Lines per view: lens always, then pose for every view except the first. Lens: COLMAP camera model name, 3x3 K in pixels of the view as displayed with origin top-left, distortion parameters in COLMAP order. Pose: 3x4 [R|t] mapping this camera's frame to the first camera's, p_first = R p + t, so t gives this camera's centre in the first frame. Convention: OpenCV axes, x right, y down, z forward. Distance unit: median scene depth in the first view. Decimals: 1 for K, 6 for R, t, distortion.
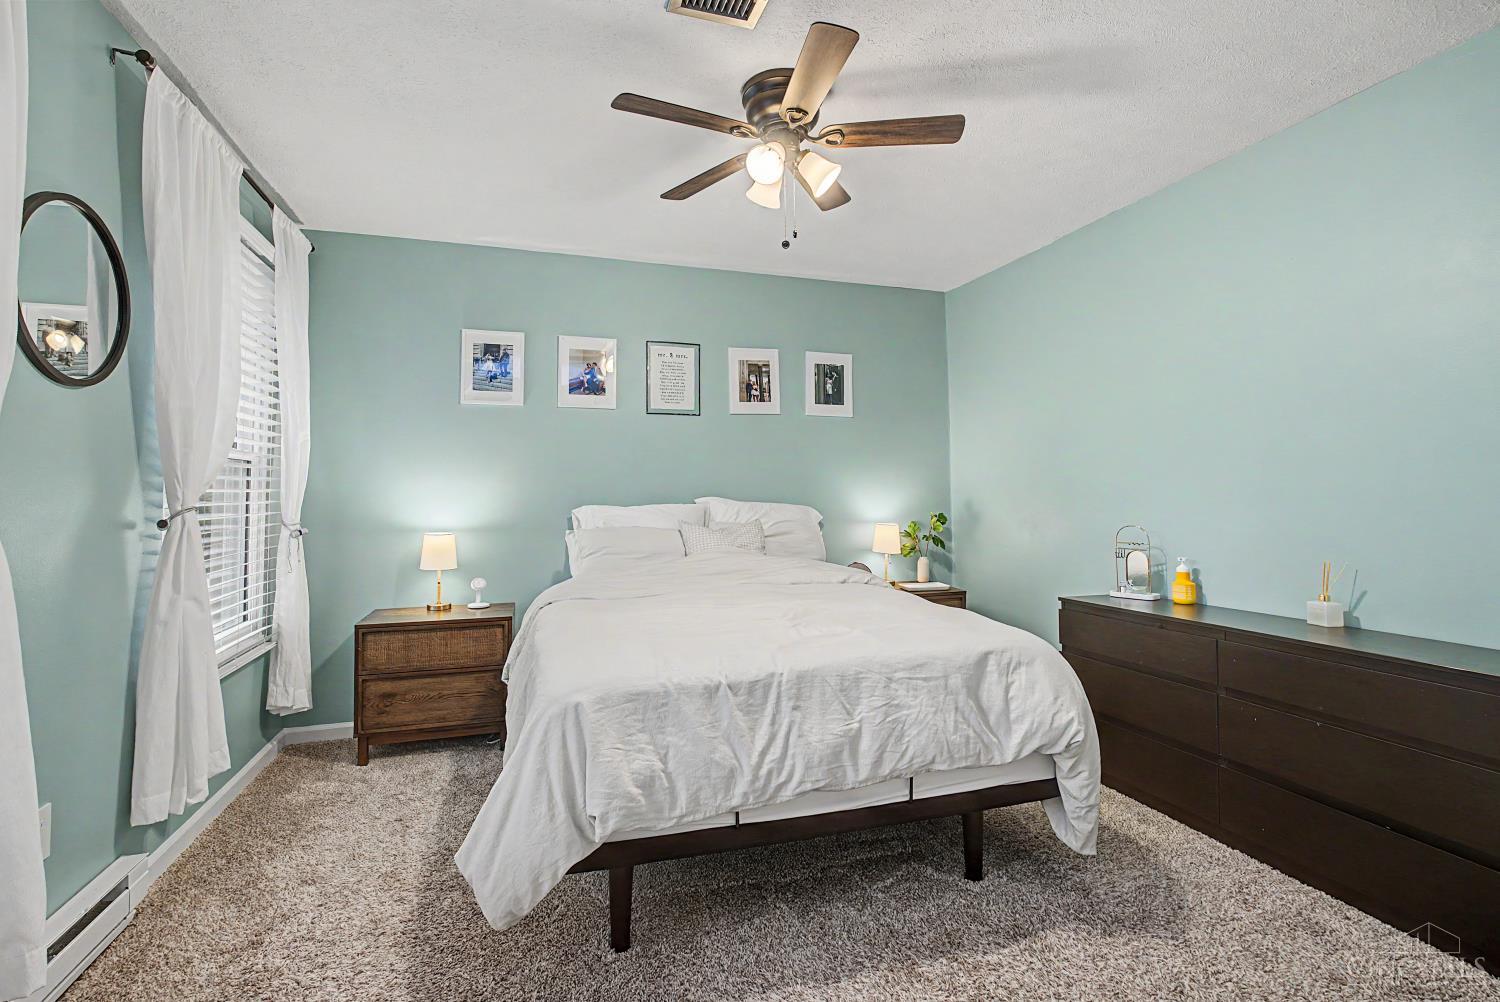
lens RADIAL K [[657.3, 0, 744.7], [0, 657.3, 462.7], [0, 0, 1]] dist [-0.003172, -0.000161]
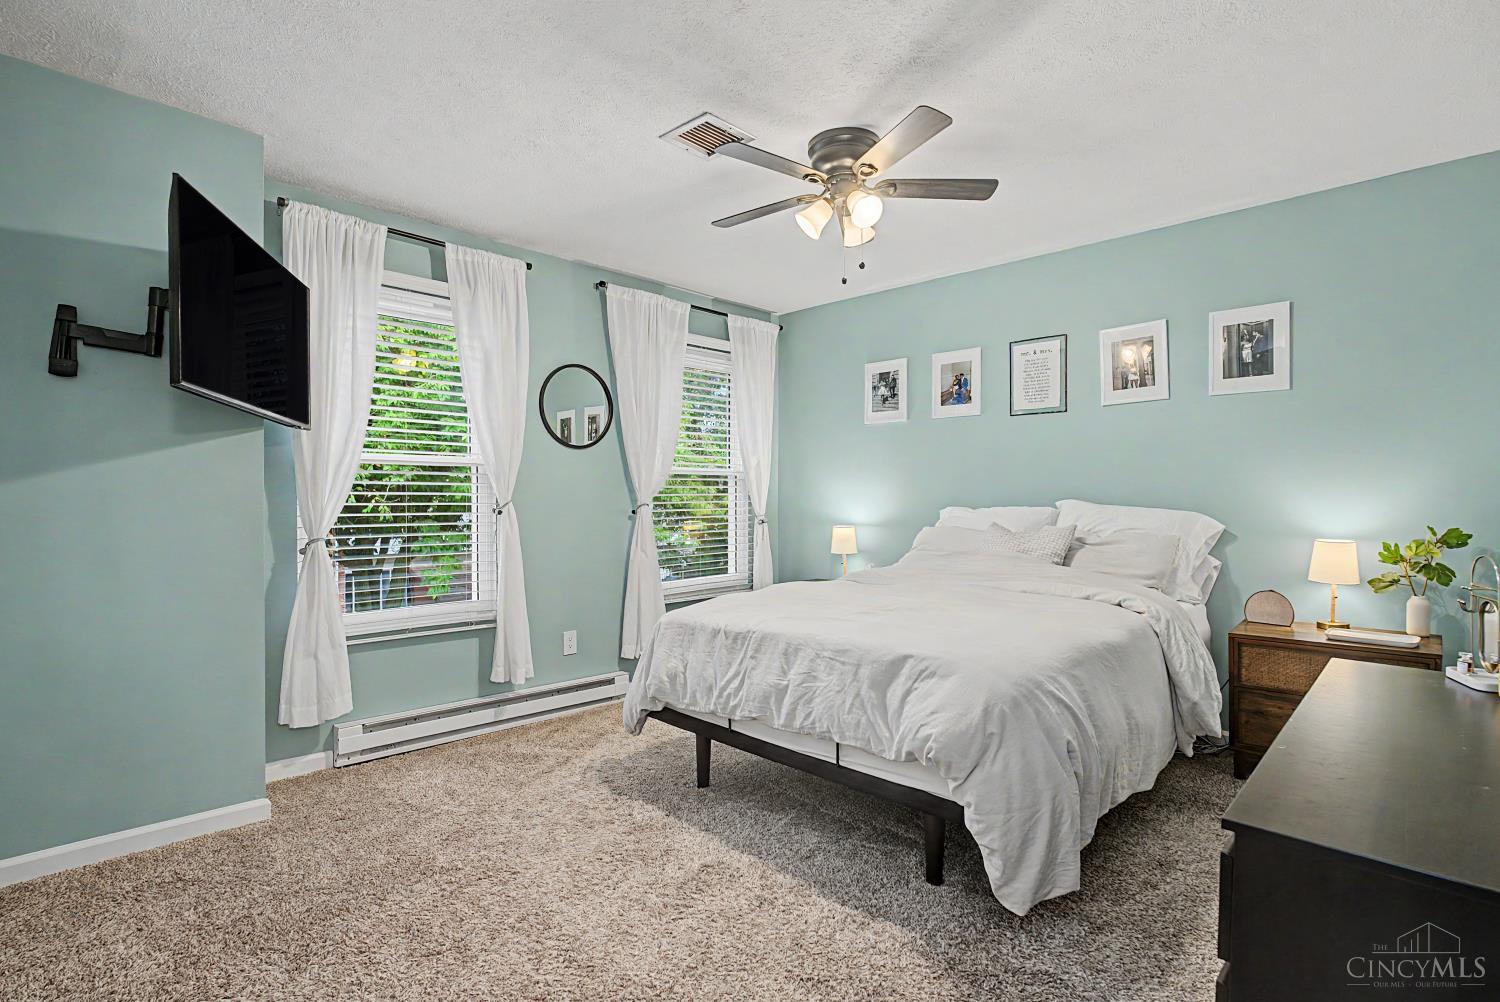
lens RADIAL K [[679.0, 0, 753.4], [0, 679.0, 497.6], [0, 0, 1]] dist [0.001052, 0.000610]
pose [[0.524090, 0.004329, -0.851652, 0.561178], [0.041082, 0.998695, 0.030357, 0.002061], [0.850672, -0.050897, 0.523228, 0.129476]]
